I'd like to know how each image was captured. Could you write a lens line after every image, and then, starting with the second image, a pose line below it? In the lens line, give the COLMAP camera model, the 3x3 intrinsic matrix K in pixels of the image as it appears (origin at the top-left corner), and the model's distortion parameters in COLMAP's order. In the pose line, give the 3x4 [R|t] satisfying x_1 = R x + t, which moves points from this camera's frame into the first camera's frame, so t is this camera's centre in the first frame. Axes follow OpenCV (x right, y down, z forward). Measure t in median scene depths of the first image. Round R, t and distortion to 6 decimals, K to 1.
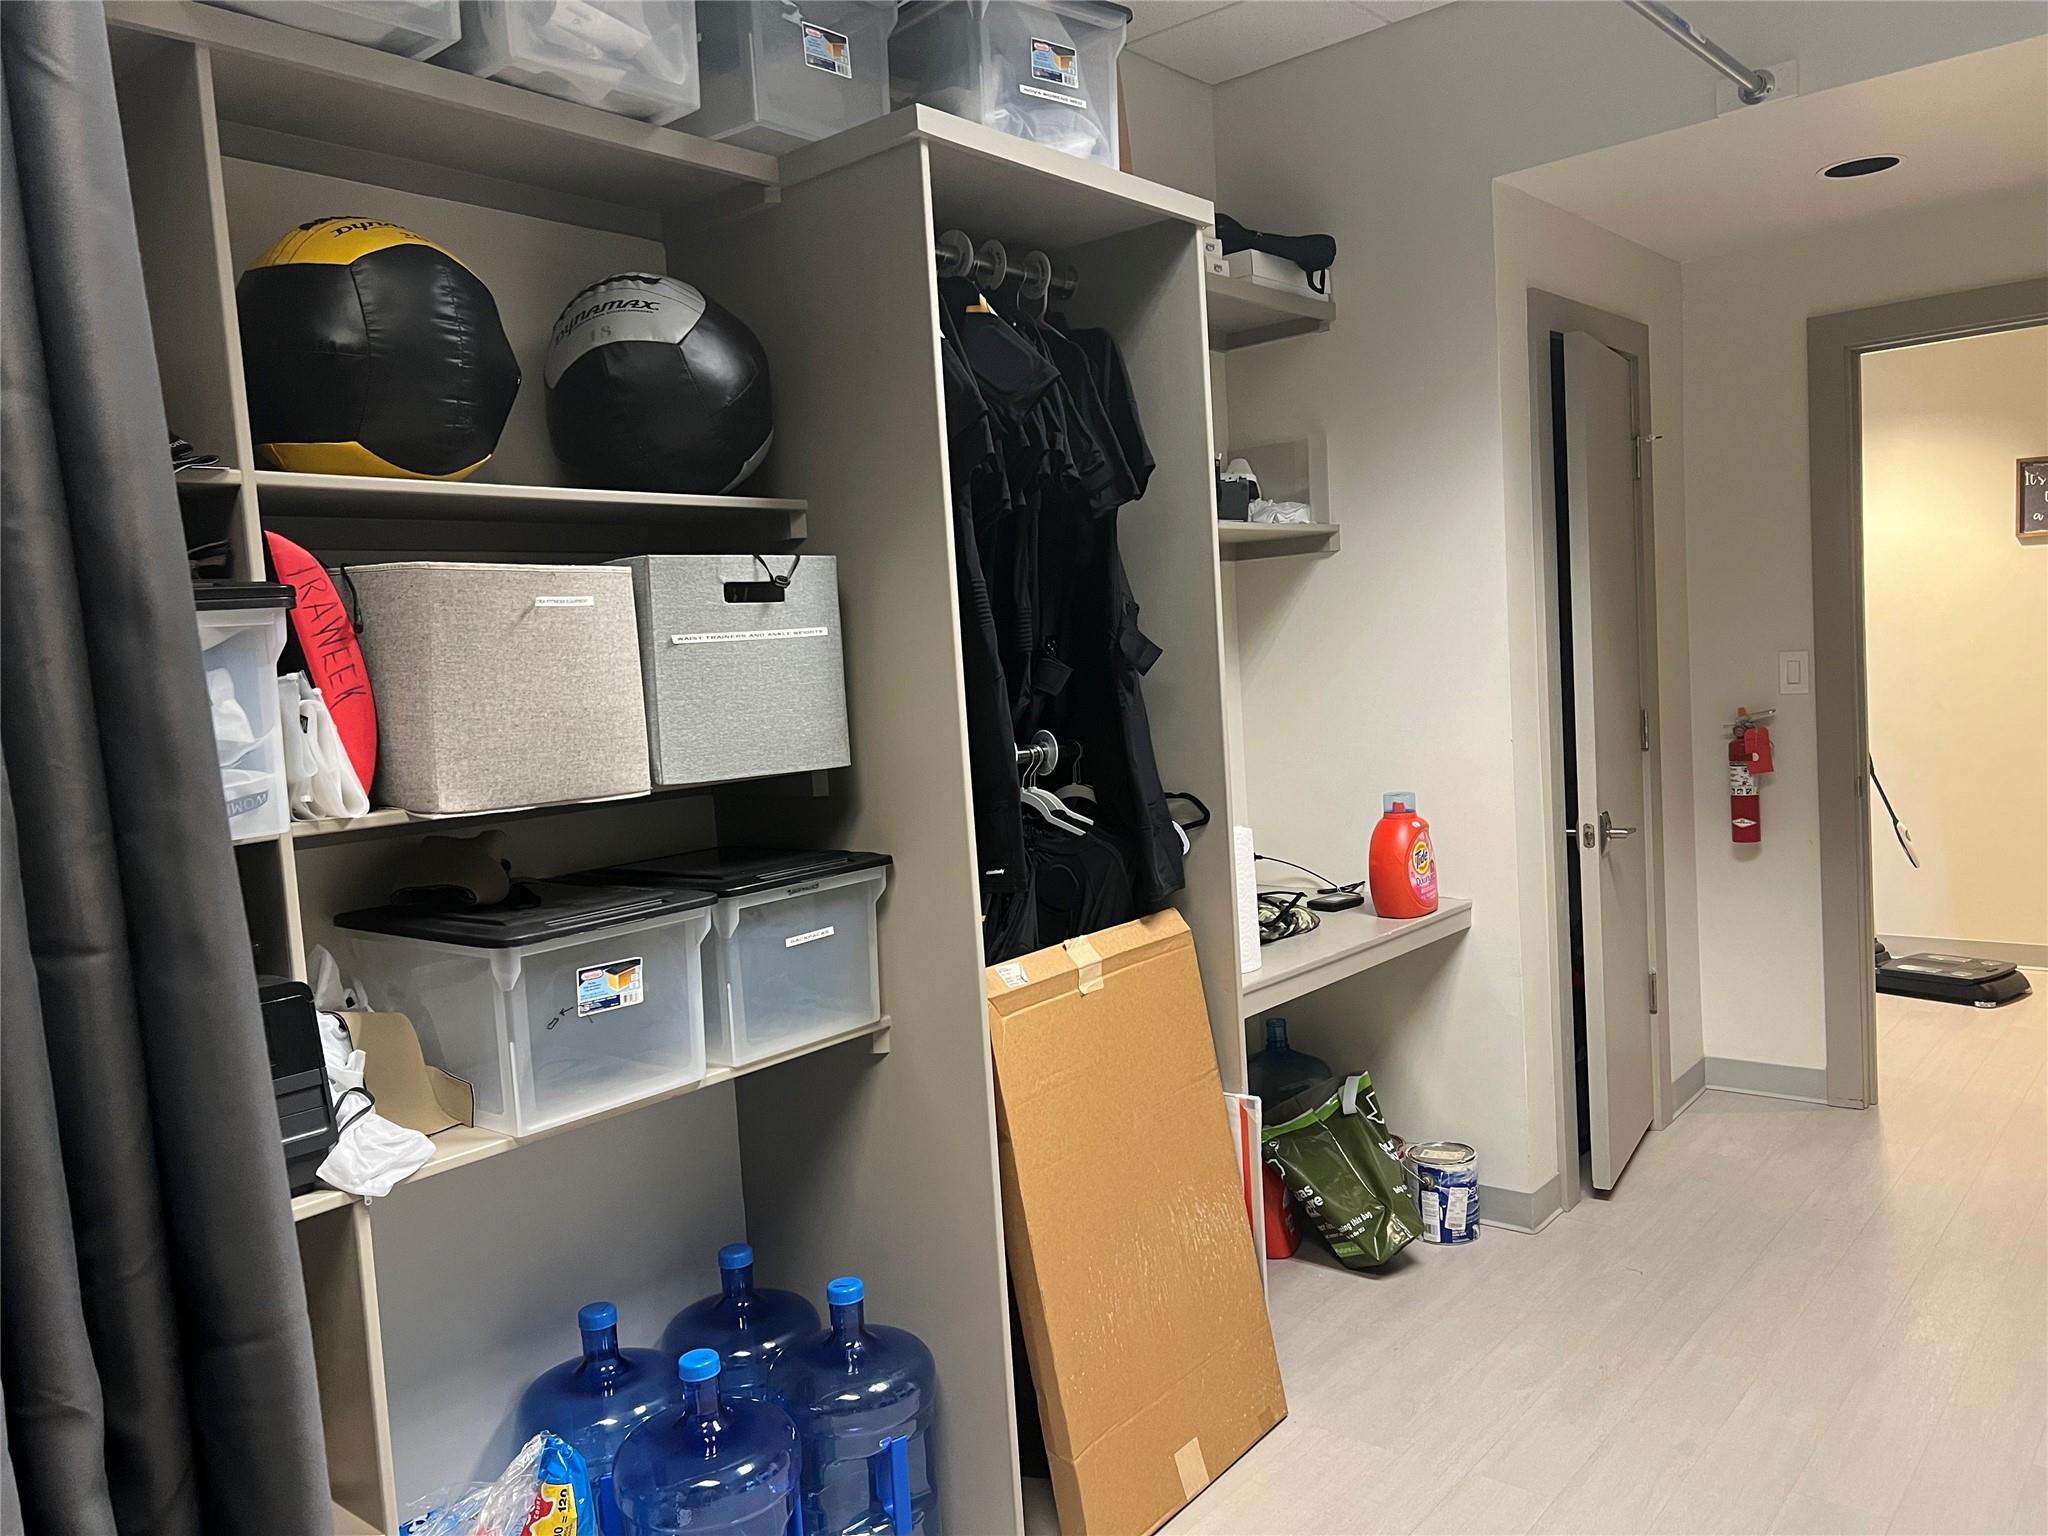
lens RADIAL K [[1515.6, 0, 1044.1], [0, 1515.6, 783.1], [0, 0, 1]] dist [0.094906, -0.146693]
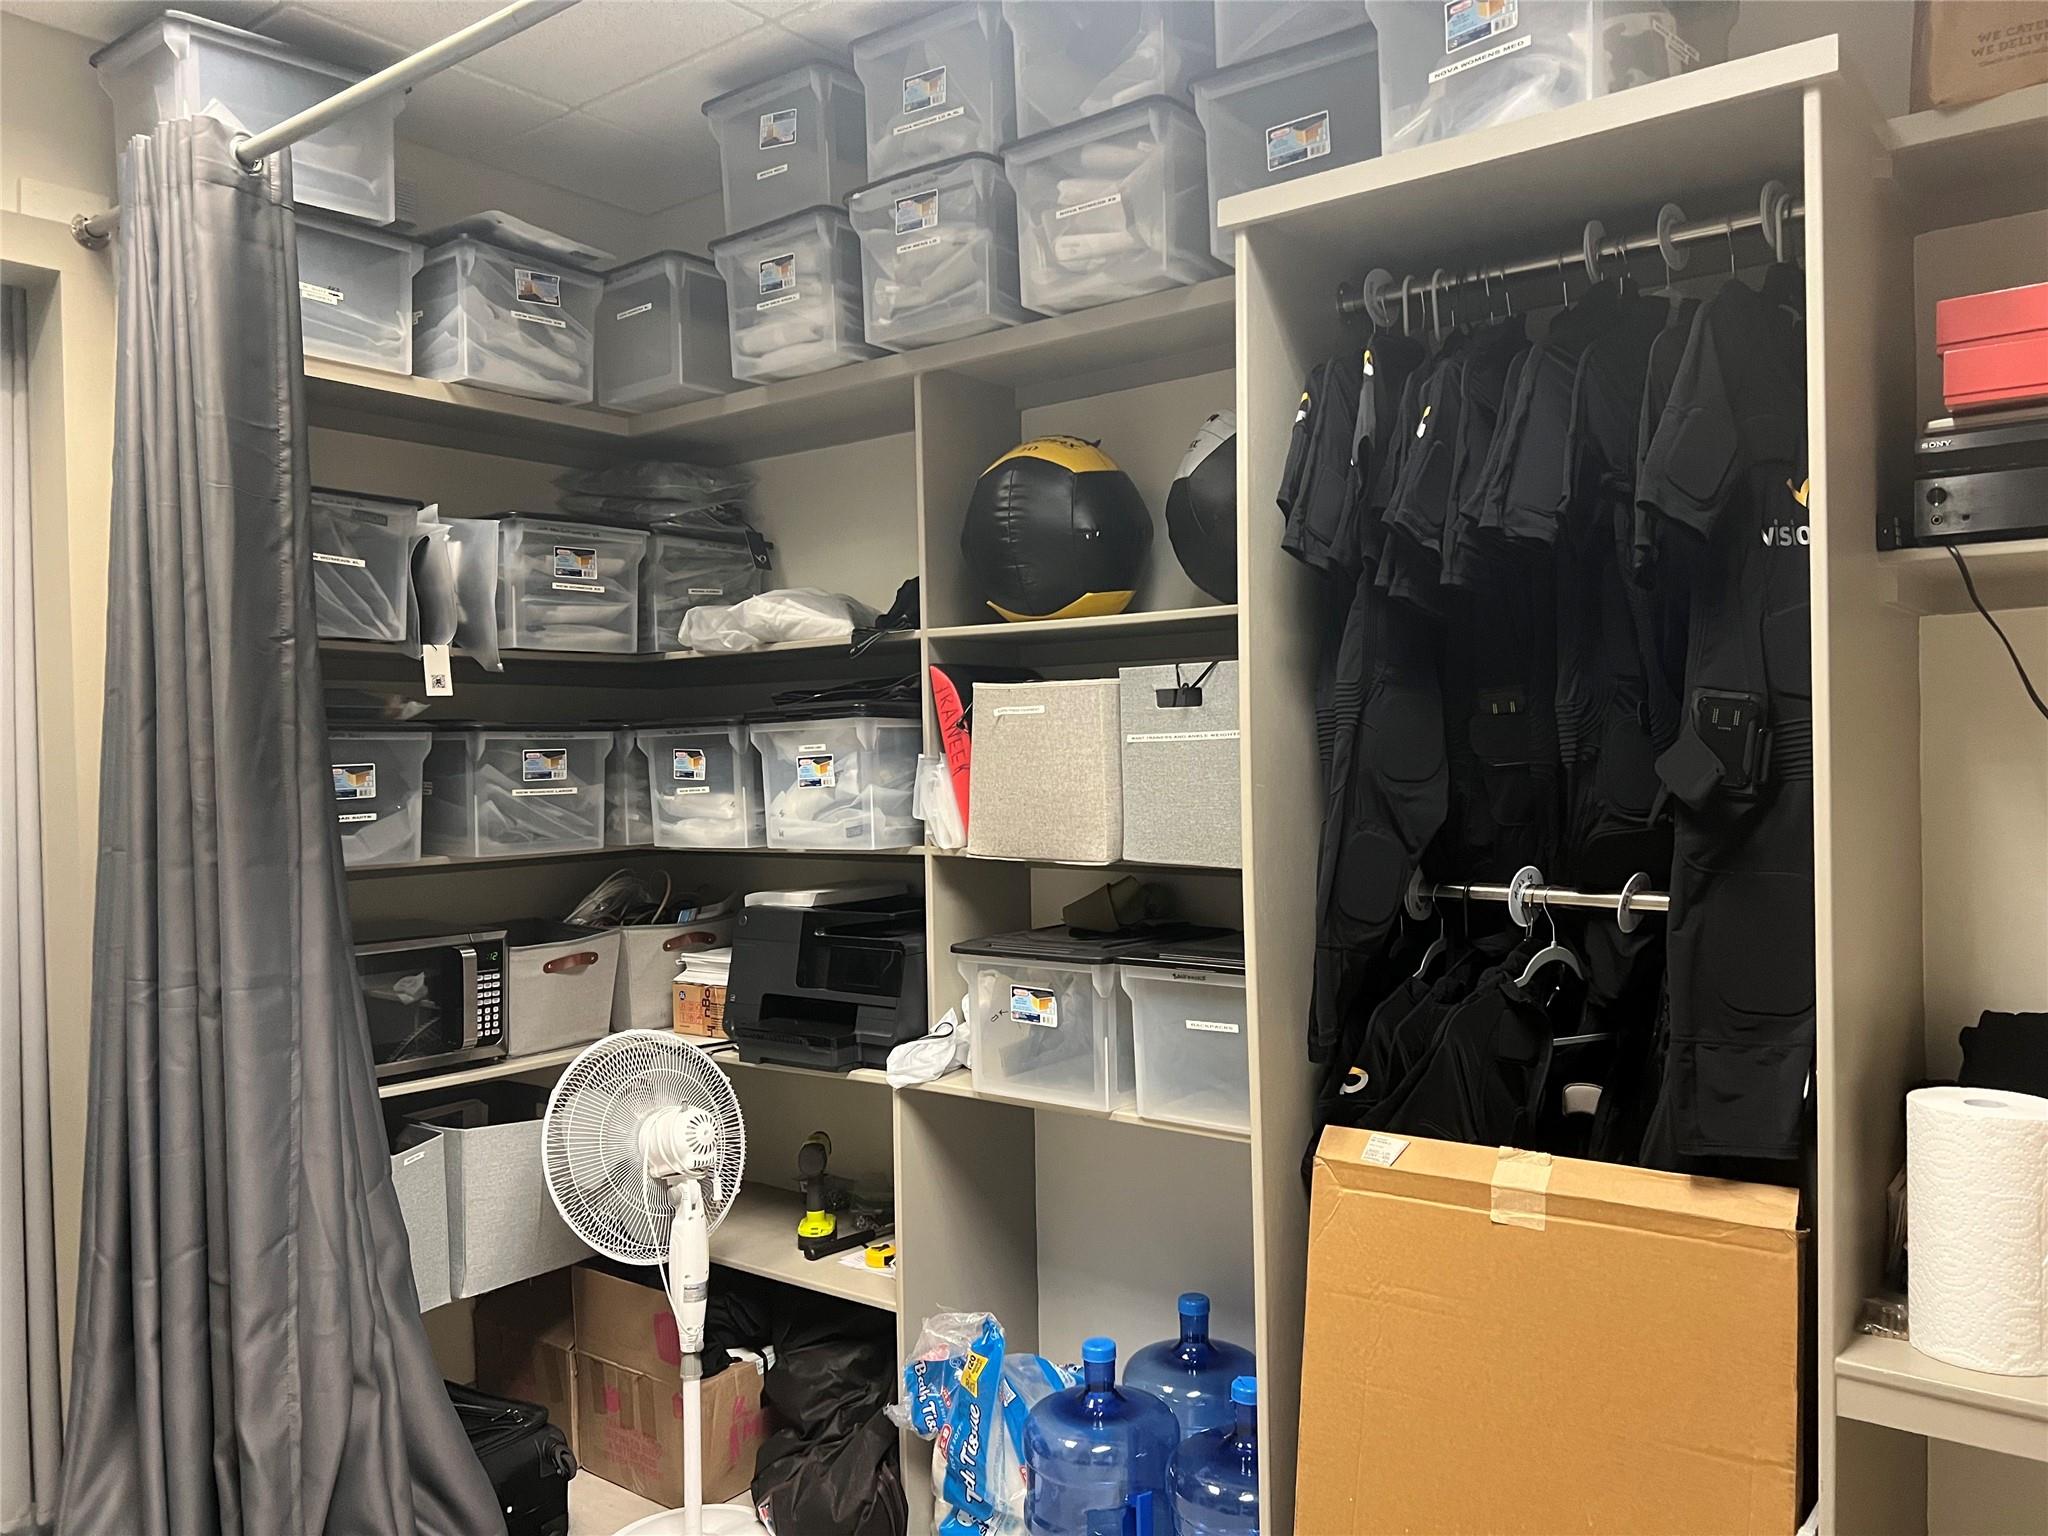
lens RADIAL K [[1515.6, 0, 1044.1], [0, 1515.6, 783.1], [0, 0, 1]] dist [0.094906, -0.146693]
pose [[0.030049, 0.089388, -0.995543, 0.903934], [-0.066020, 0.993996, 0.087257, -0.154378], [0.997366, 0.063104, 0.035770, 0.876430]]
